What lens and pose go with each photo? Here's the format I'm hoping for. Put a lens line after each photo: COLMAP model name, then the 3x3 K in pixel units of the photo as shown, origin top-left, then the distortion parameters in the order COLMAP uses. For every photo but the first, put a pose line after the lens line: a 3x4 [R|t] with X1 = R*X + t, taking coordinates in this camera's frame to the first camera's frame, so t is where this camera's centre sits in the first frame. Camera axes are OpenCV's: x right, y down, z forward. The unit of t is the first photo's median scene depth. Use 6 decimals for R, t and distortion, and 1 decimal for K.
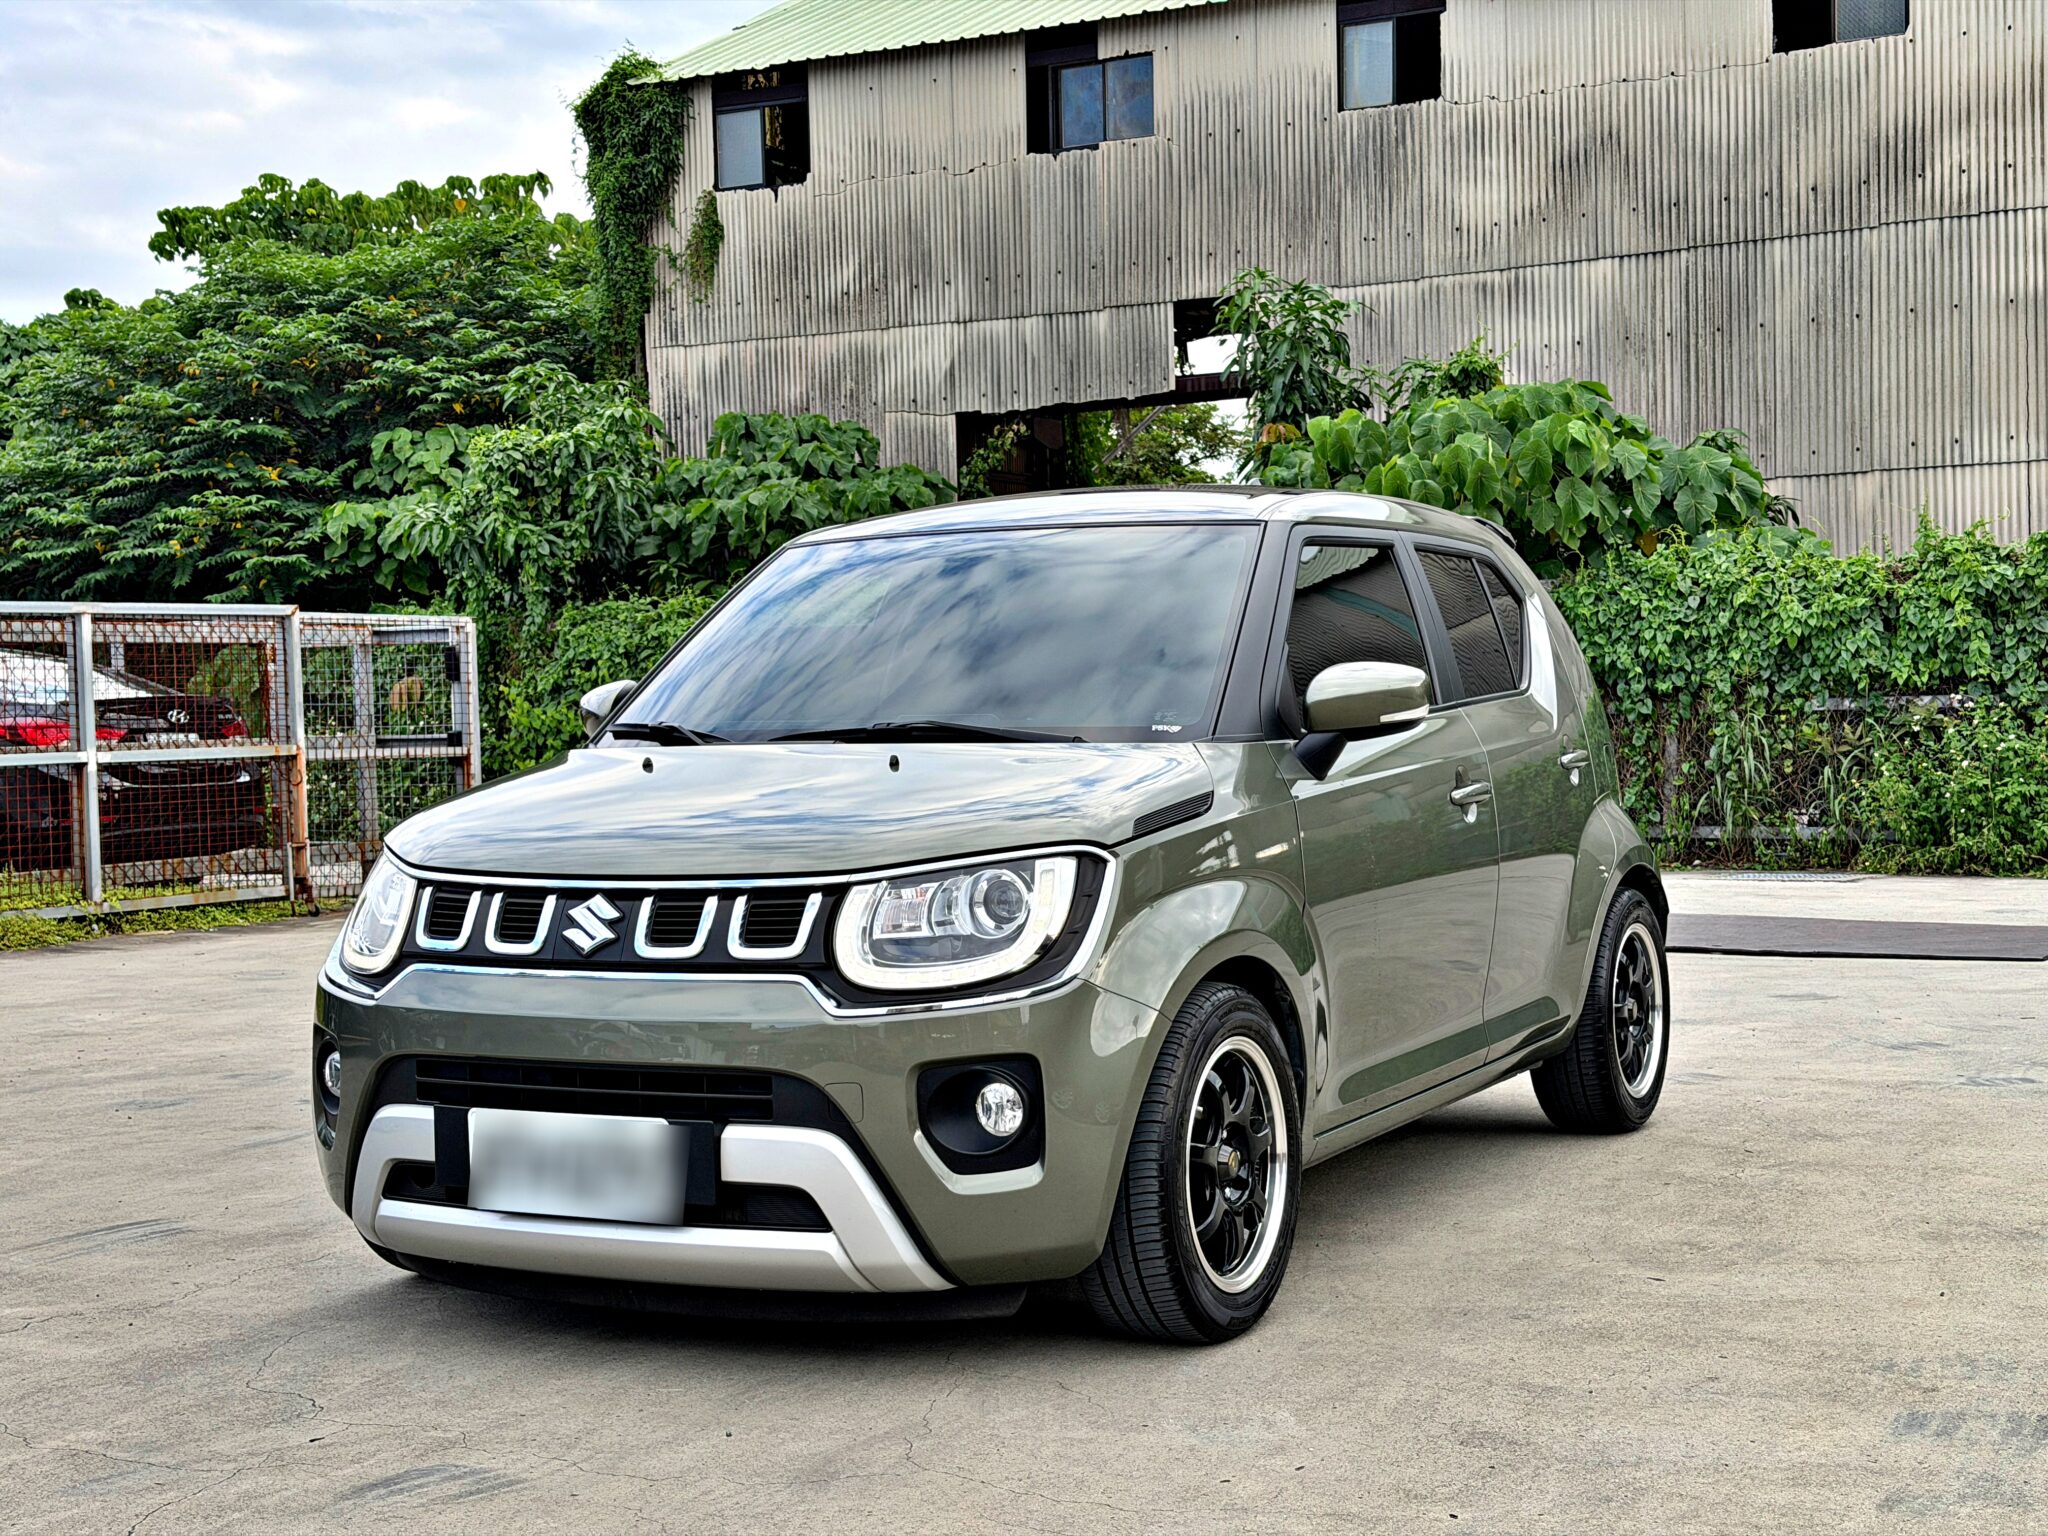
lens RADIAL K [[2785.0, 0, 1024.0], [0, 2785.0, 768.0], [0, 0, 1]] dist [0.098710, -0.033432]
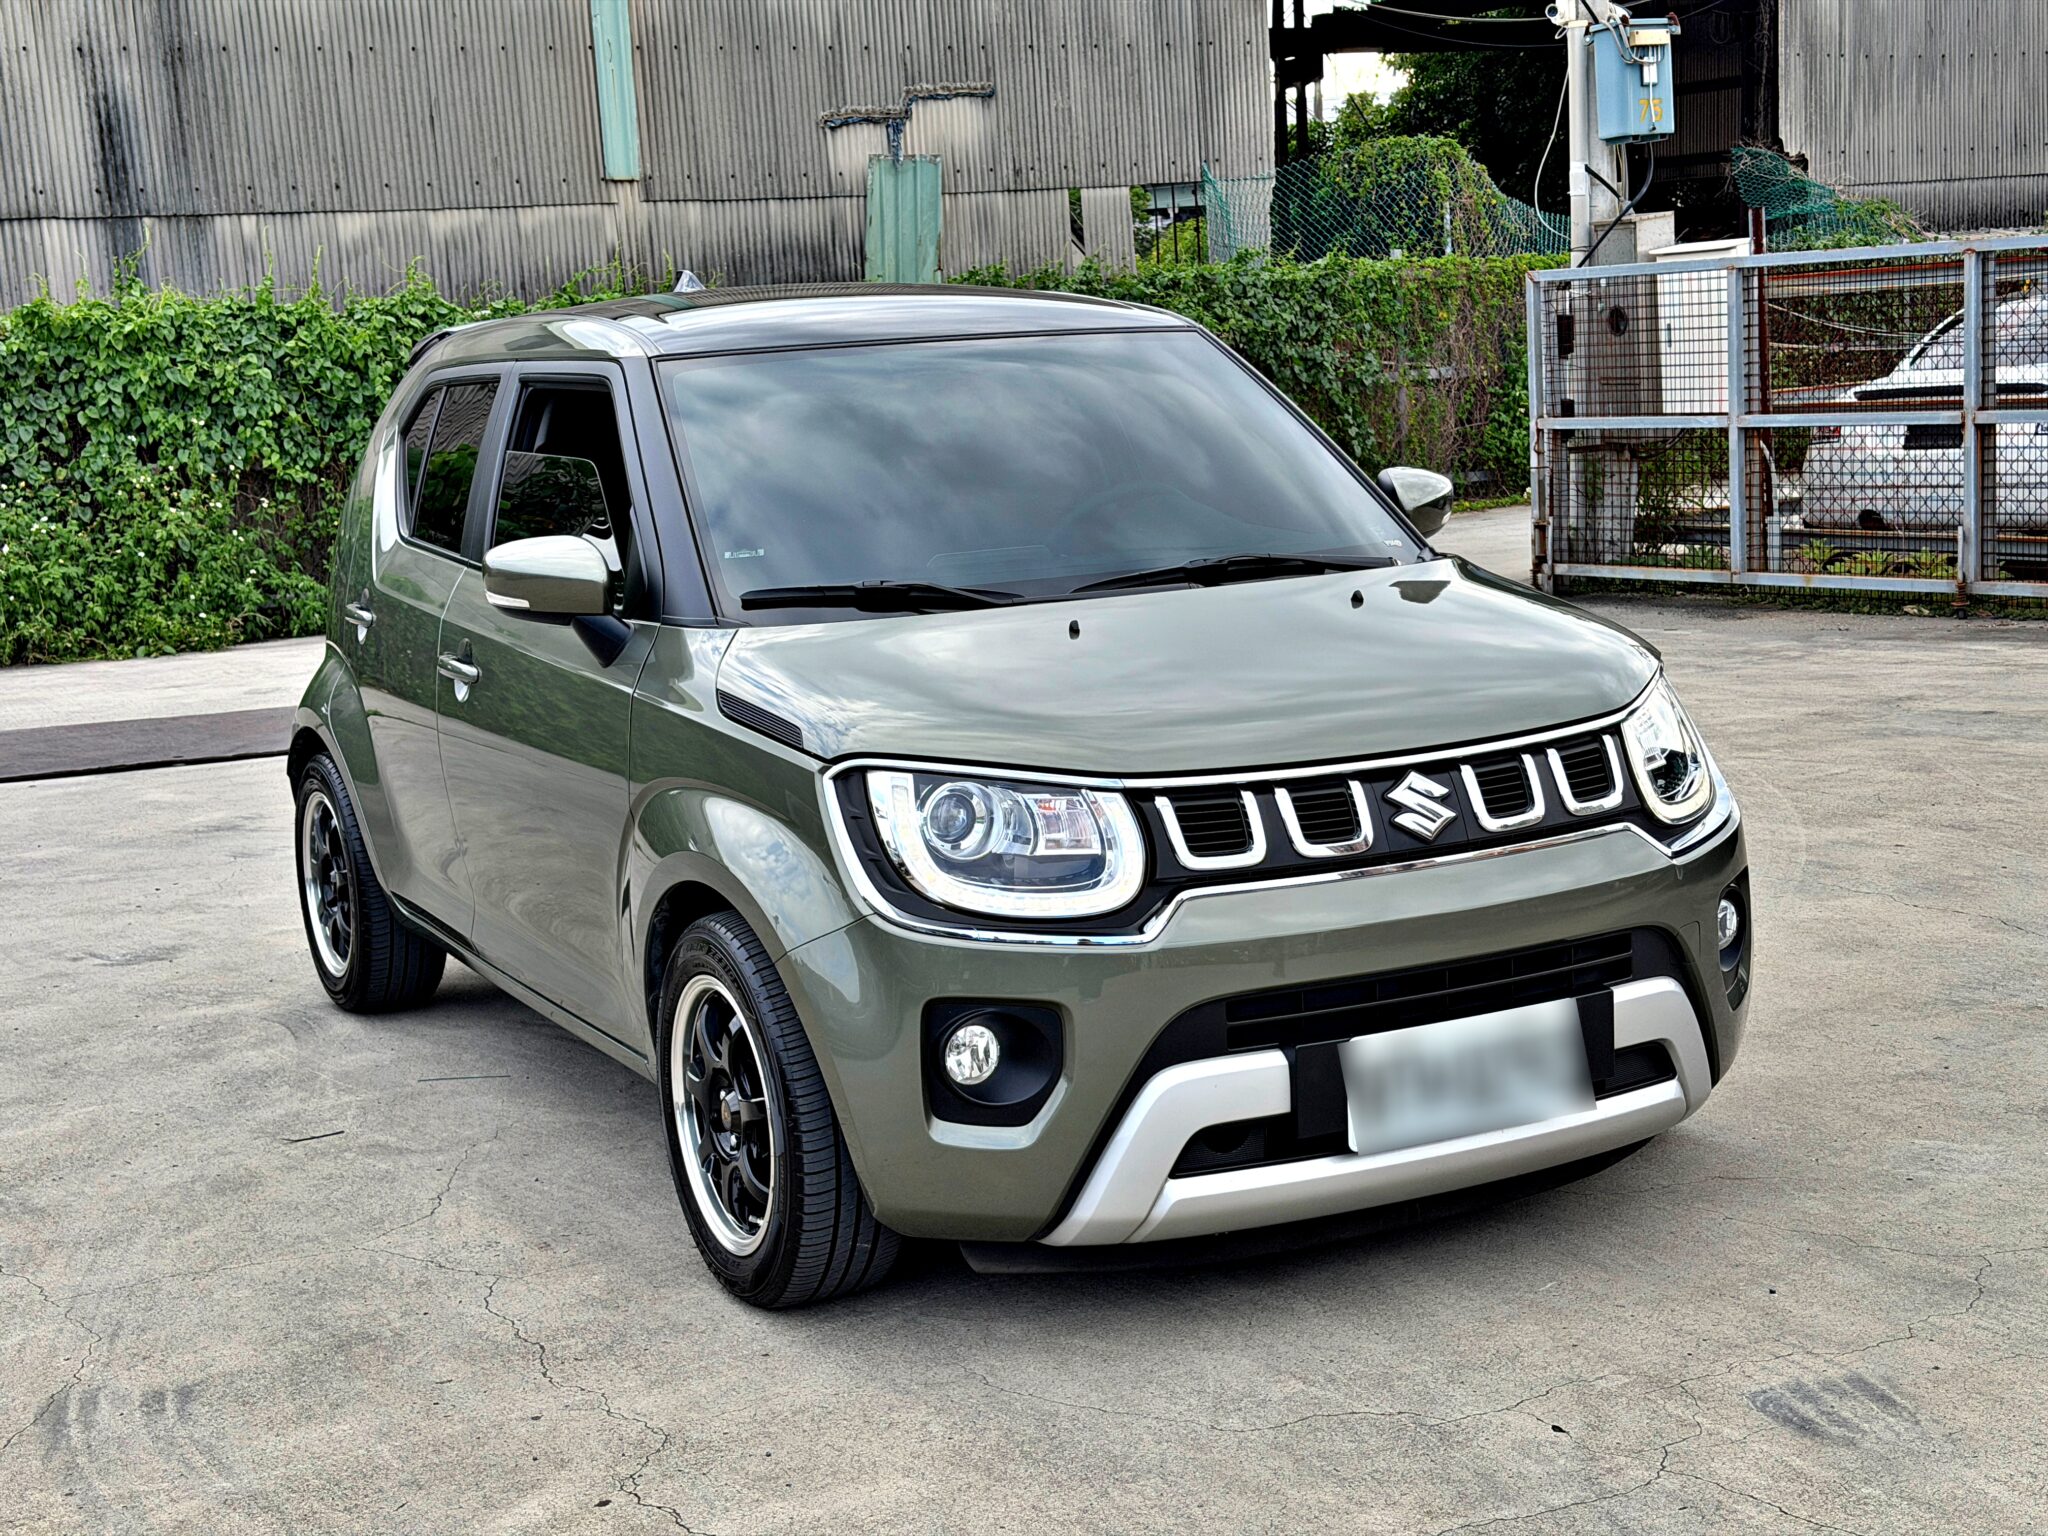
lens RADIAL K [[2785.0, 0, 1024.0], [0, 2785.0, 768.0], [0, 0, 1]] dist [0.098710, -0.033432]
pose [[0.608989, -0.134790, 0.781642, -0.910566], [0.069692, 0.990737, 0.116549, -0.066314], [-0.790111, -0.016503, 0.612742, 0.557782]]
